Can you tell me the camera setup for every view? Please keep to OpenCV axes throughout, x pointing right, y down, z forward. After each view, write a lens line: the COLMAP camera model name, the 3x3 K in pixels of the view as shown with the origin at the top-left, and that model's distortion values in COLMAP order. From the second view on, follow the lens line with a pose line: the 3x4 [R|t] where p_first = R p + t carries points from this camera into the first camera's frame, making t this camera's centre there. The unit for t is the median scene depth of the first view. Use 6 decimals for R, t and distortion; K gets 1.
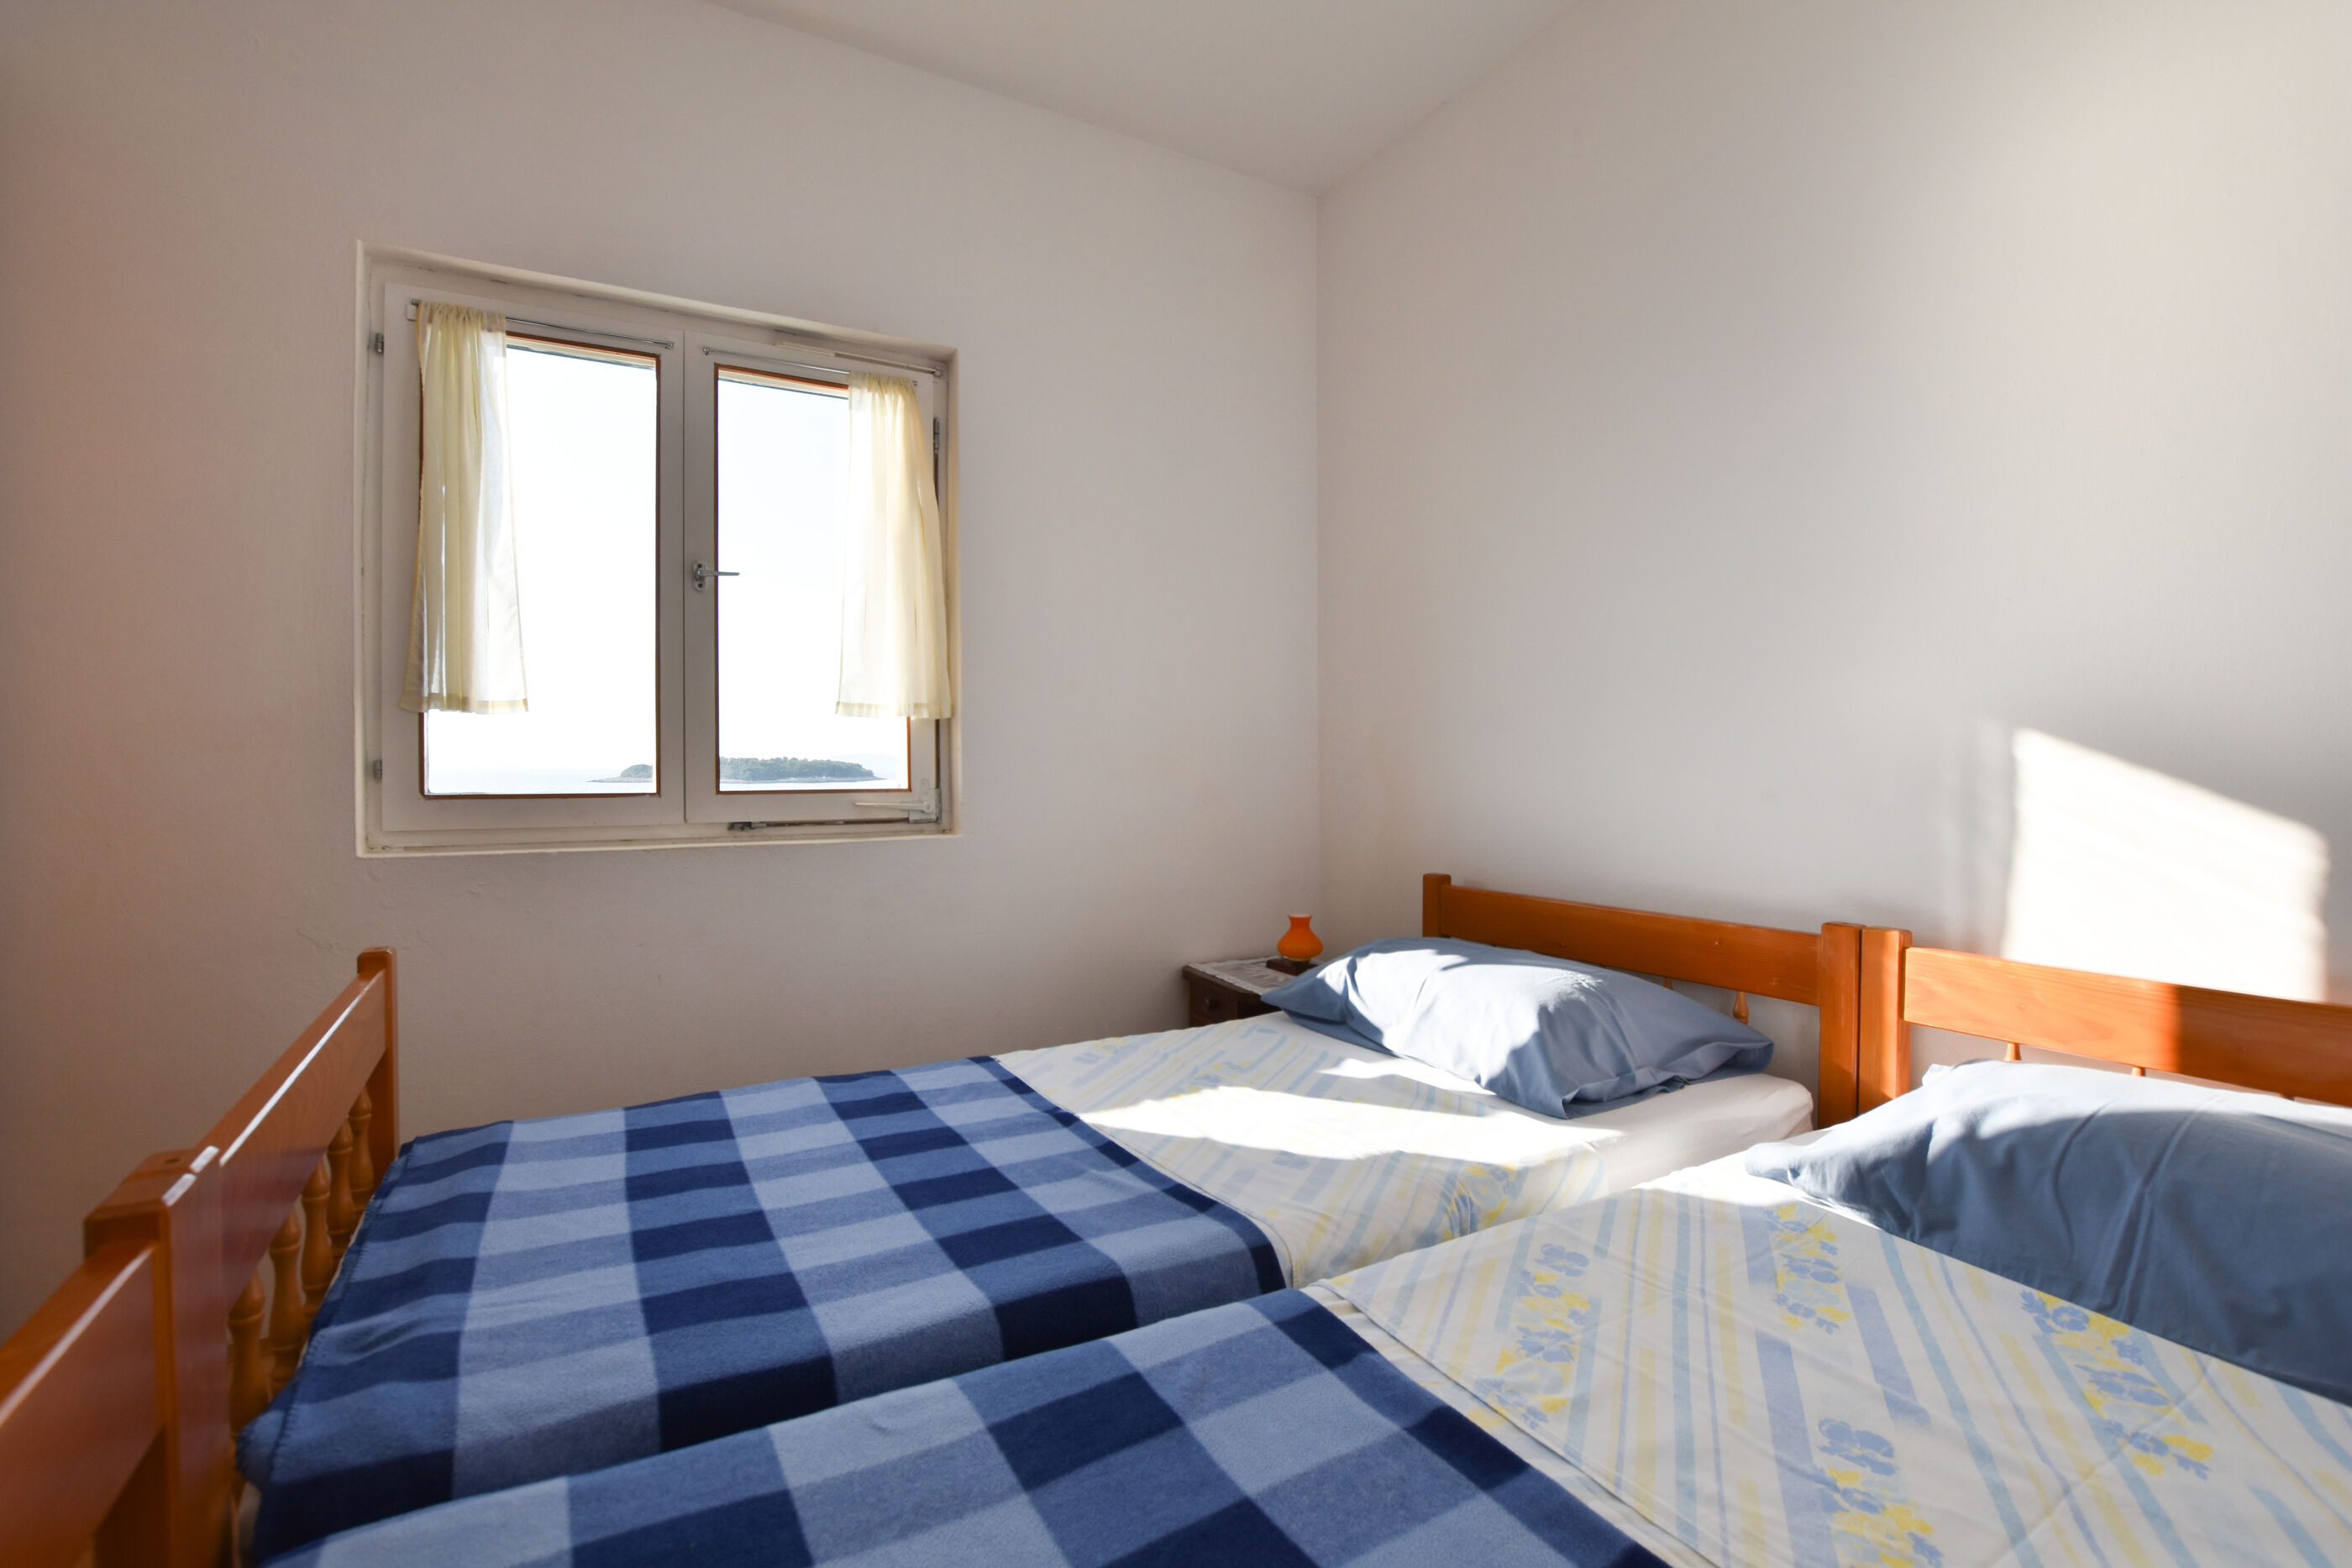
lens RADIAL K [[1058.0, 0, 1176.0], [0, 1058.0, 784.0], [0, 0, 1]] dist [-0.034382, 0.004908]
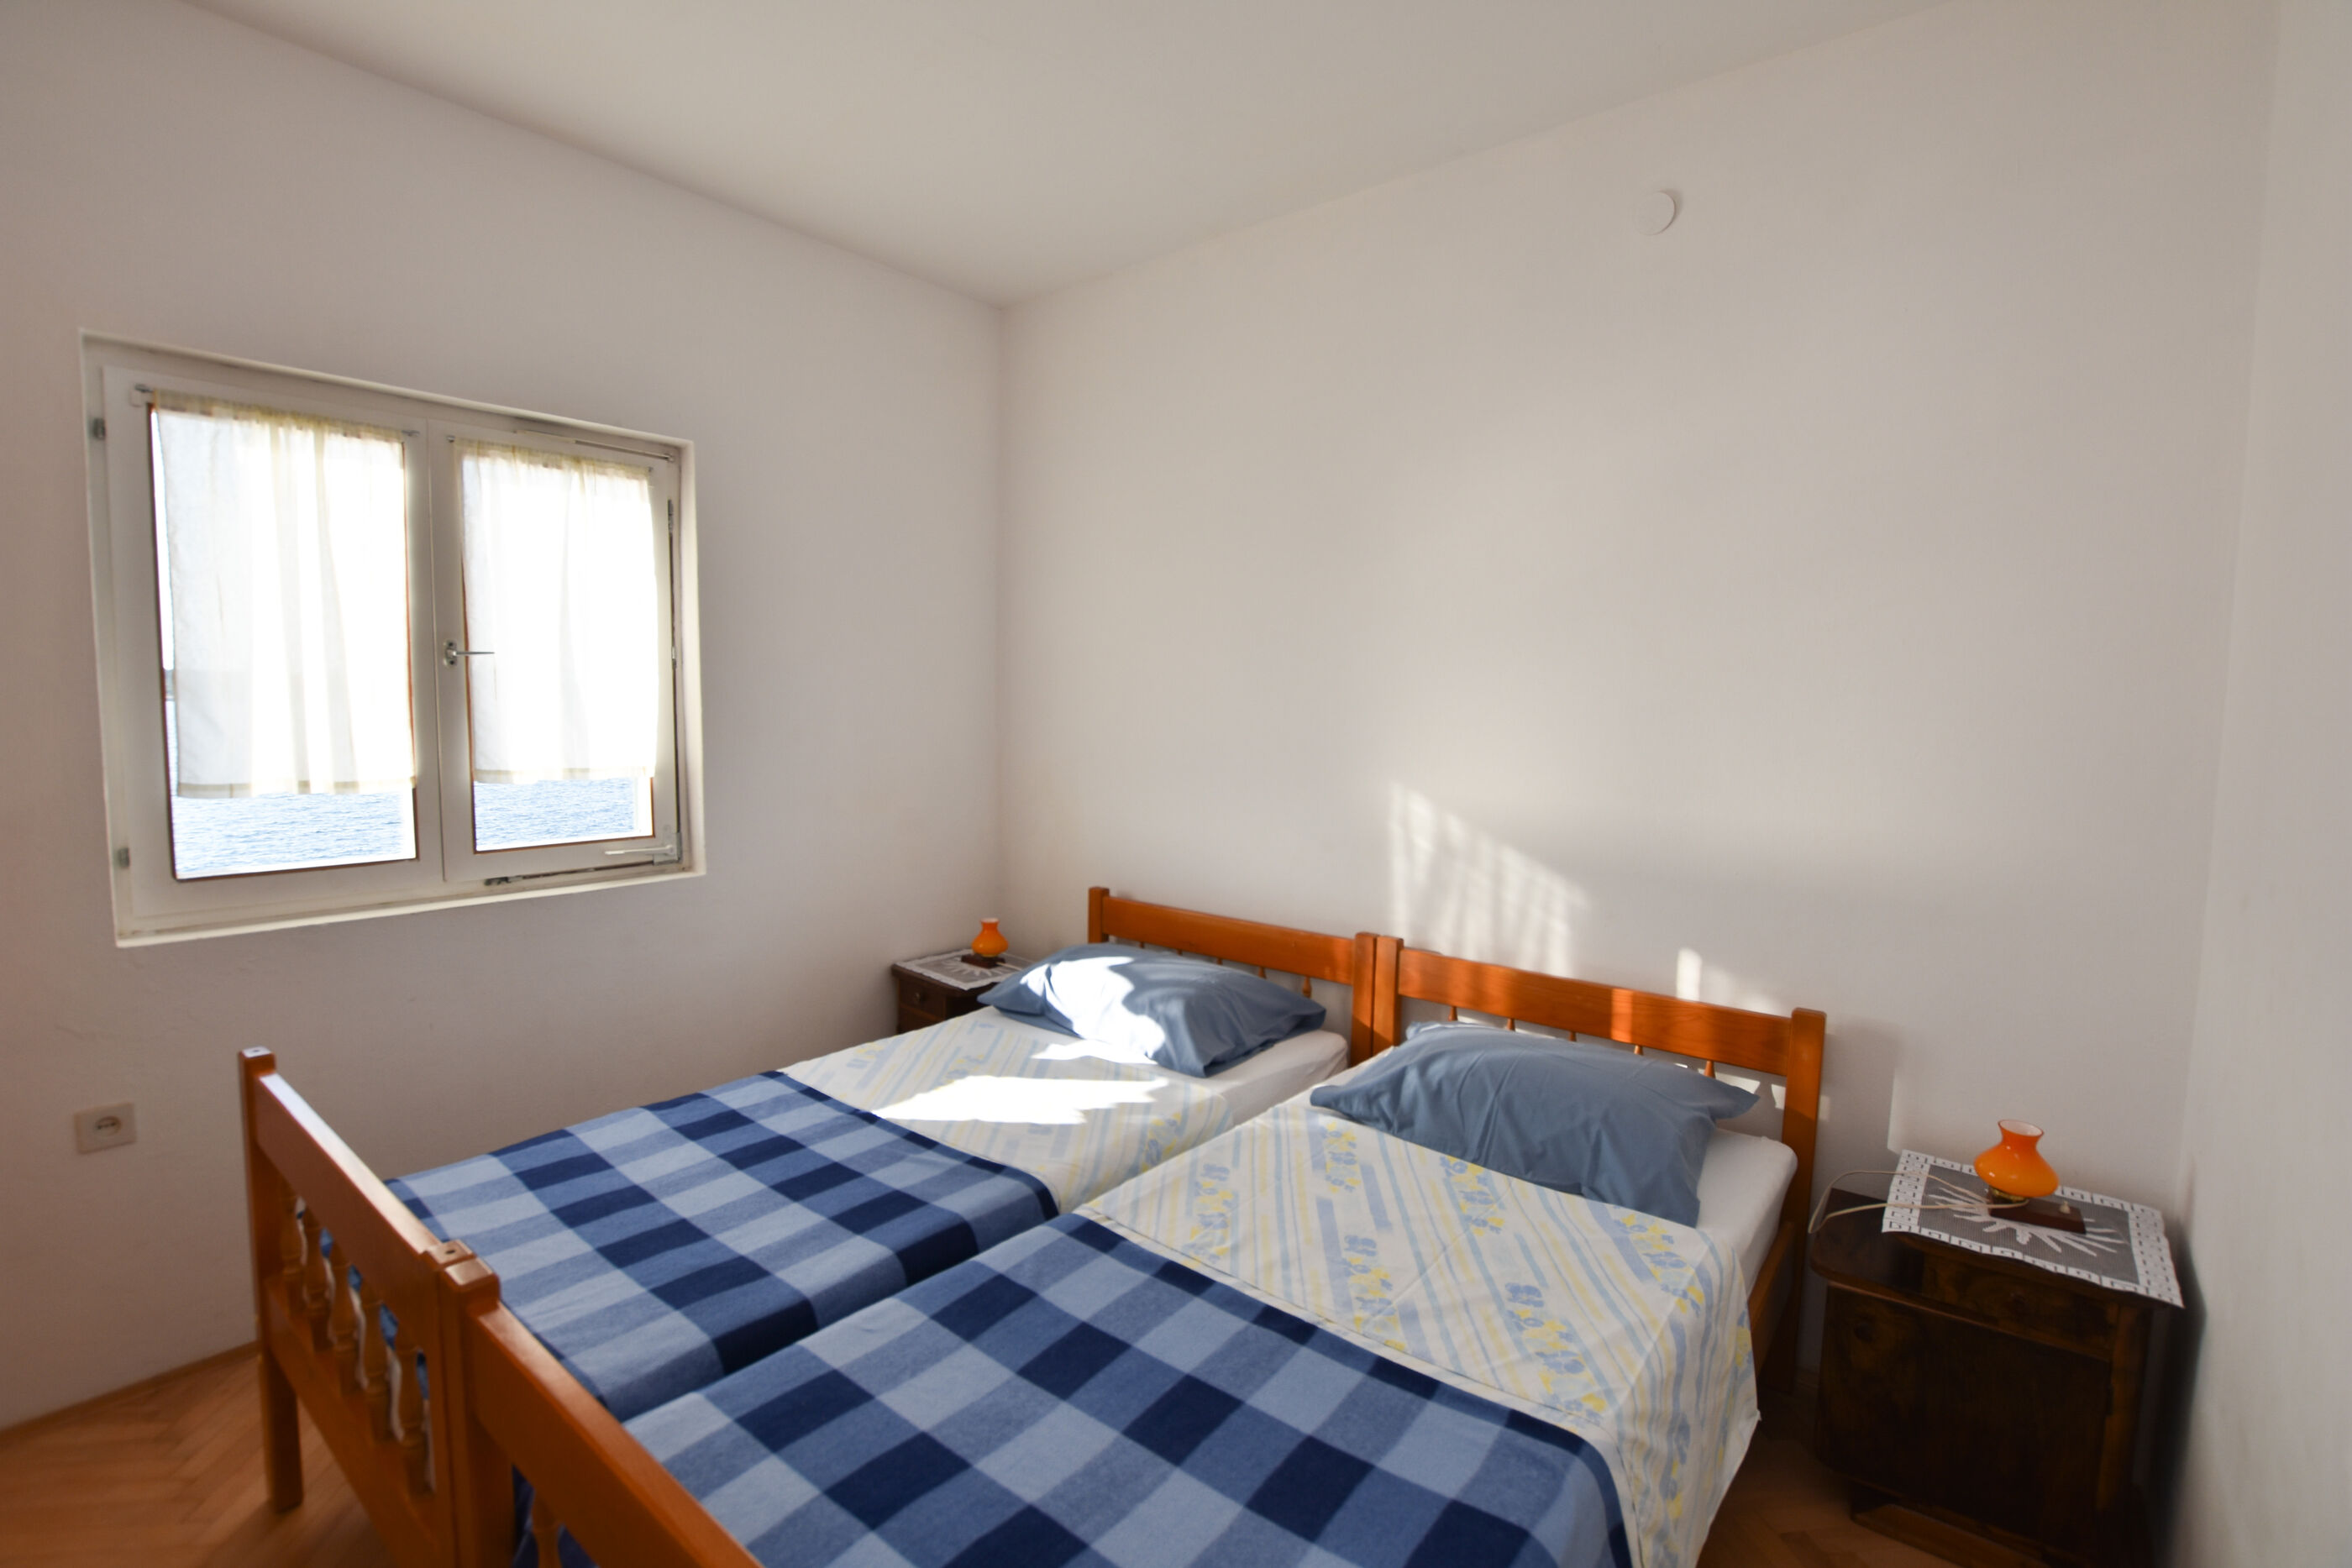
lens RADIAL K [[1062.7, 0, 1175.0], [0, 1062.7, 776.9], [0, 0, 1]] dist [-0.032144, 0.003938]
pose [[0.930076, -0.012843, 0.367143, -0.250378], [-0.012962, 0.997619, 0.067733, -0.240818], [-0.367139, -0.067755, 0.927695, -0.423877]]
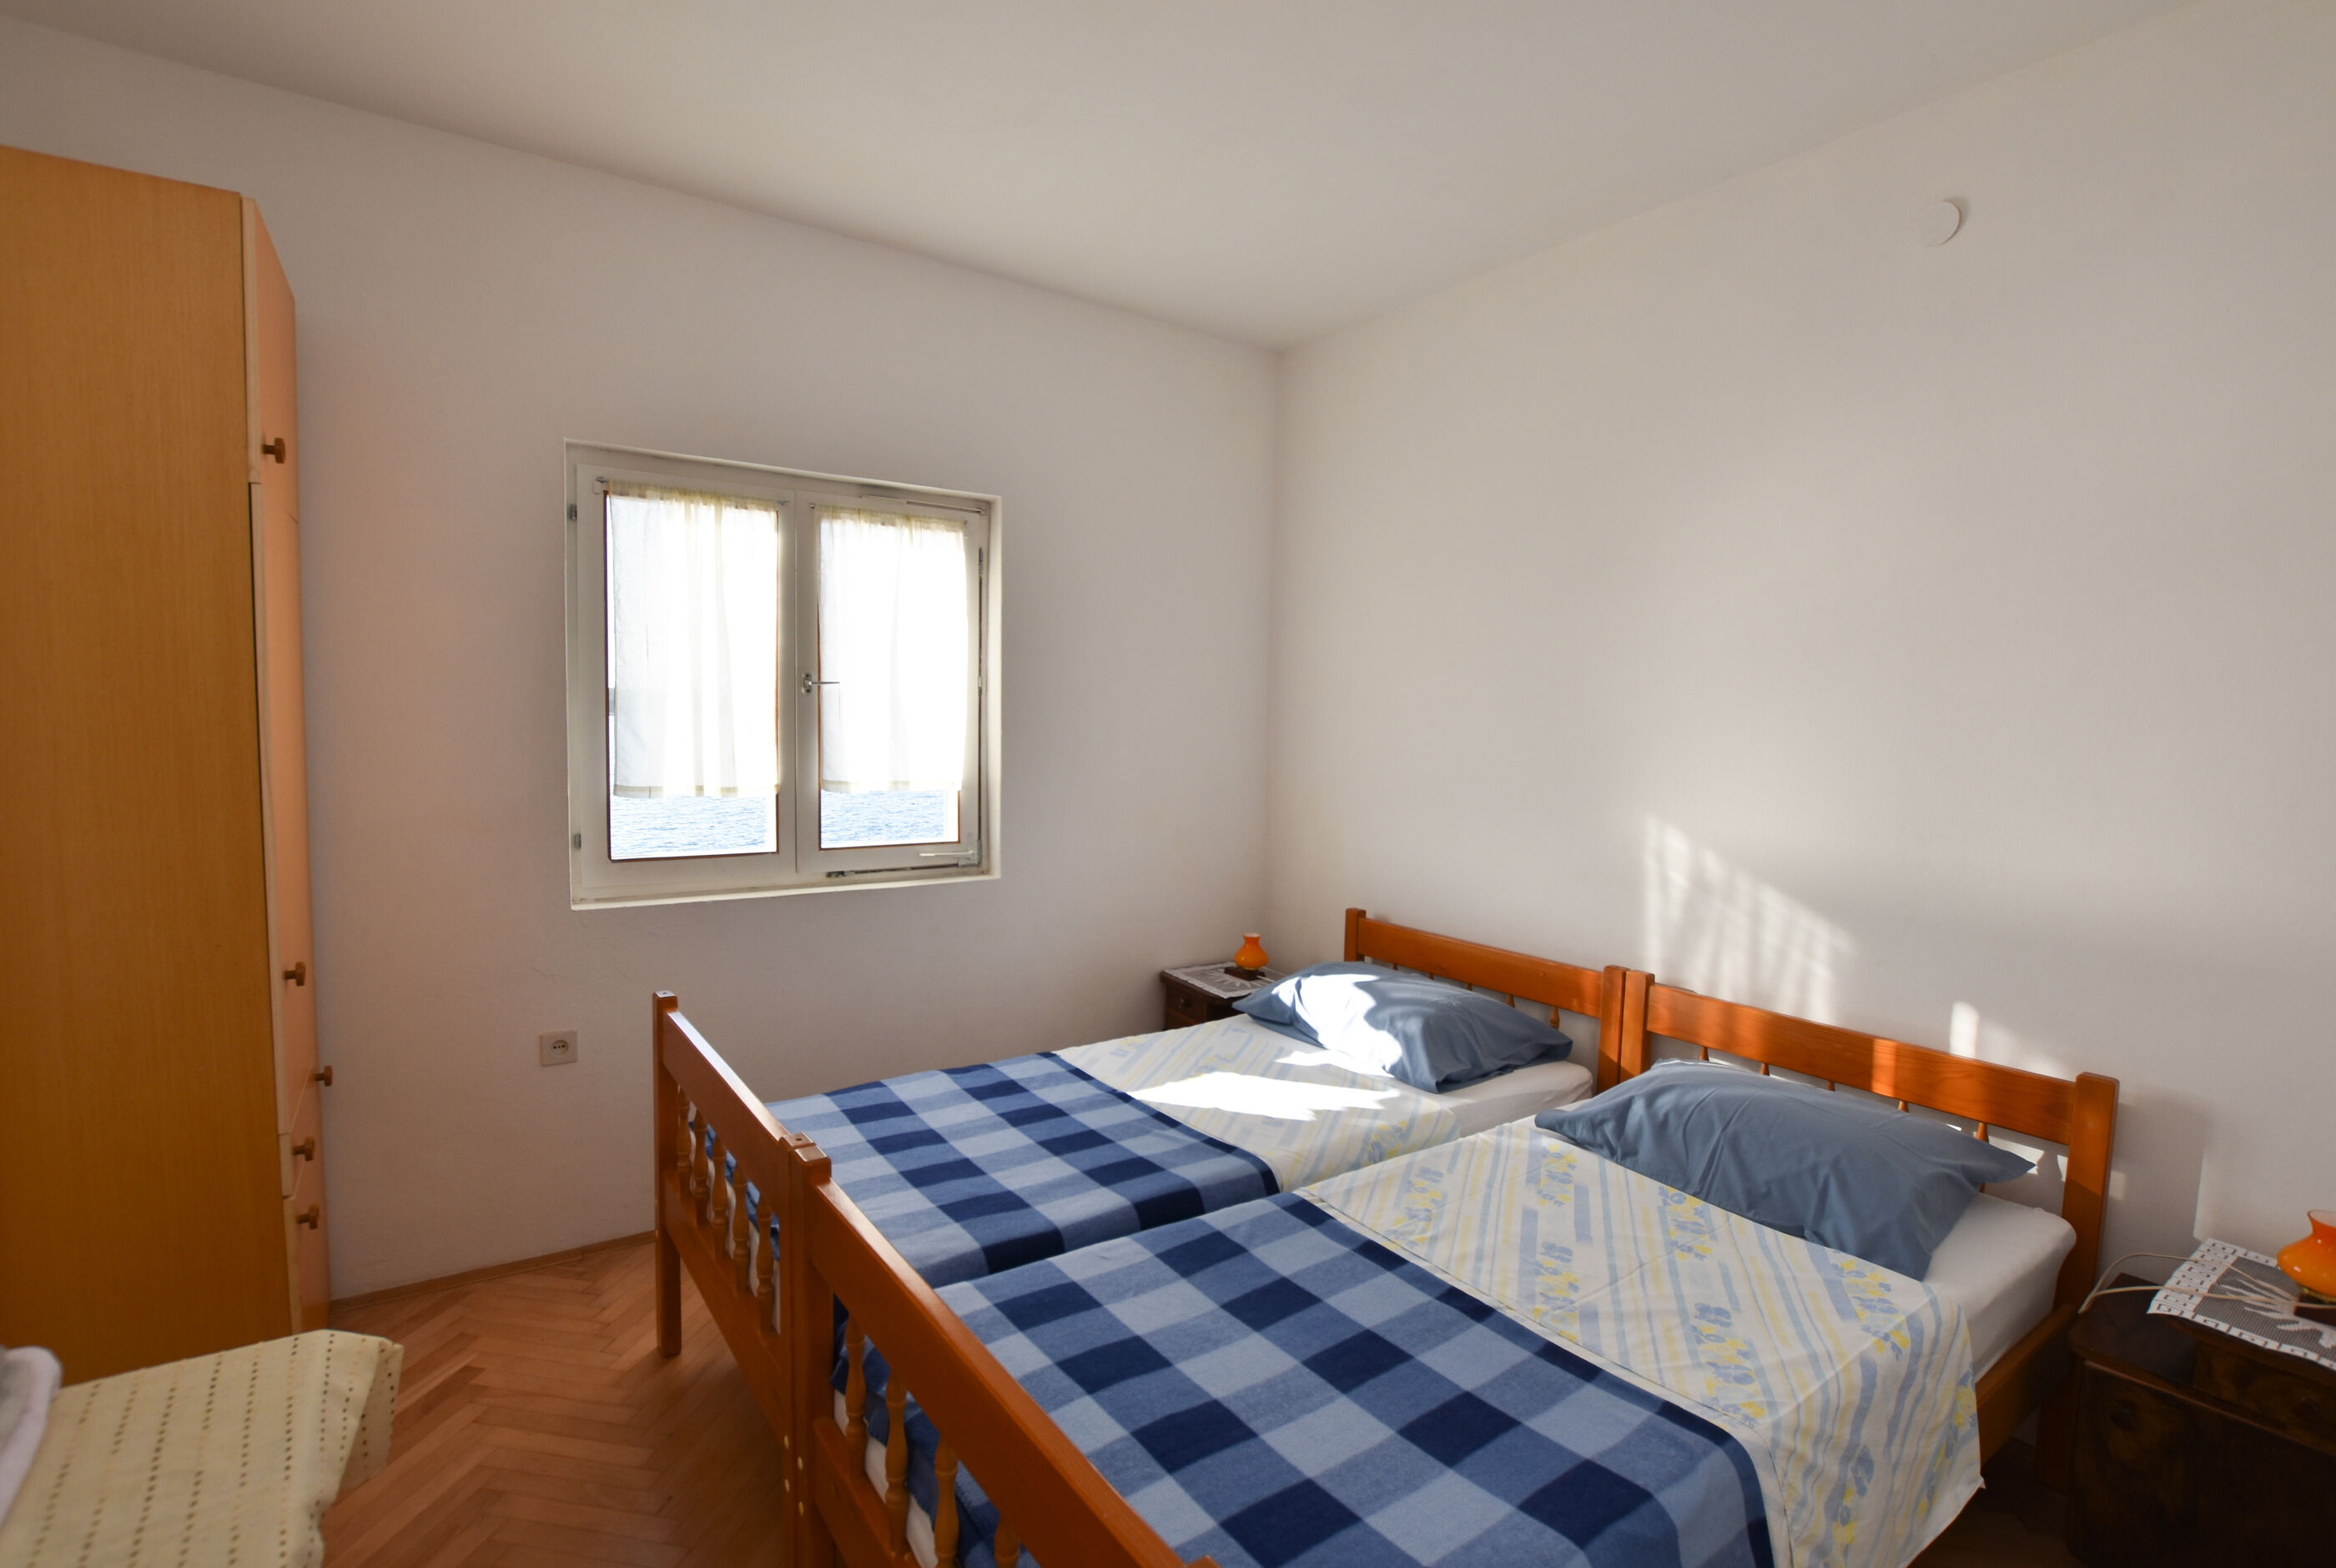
lens RADIAL K [[1116.1, 0, 1188.3], [0, 1116.1, 787.6], [0, 0, 1]] dist [-0.027871, 0.000373]
pose [[0.993714, 0.016813, 0.110682, -0.214442], [-0.023444, 0.997990, 0.058880, -0.252186], [-0.109469, -0.061104, 0.992110, -0.650702]]
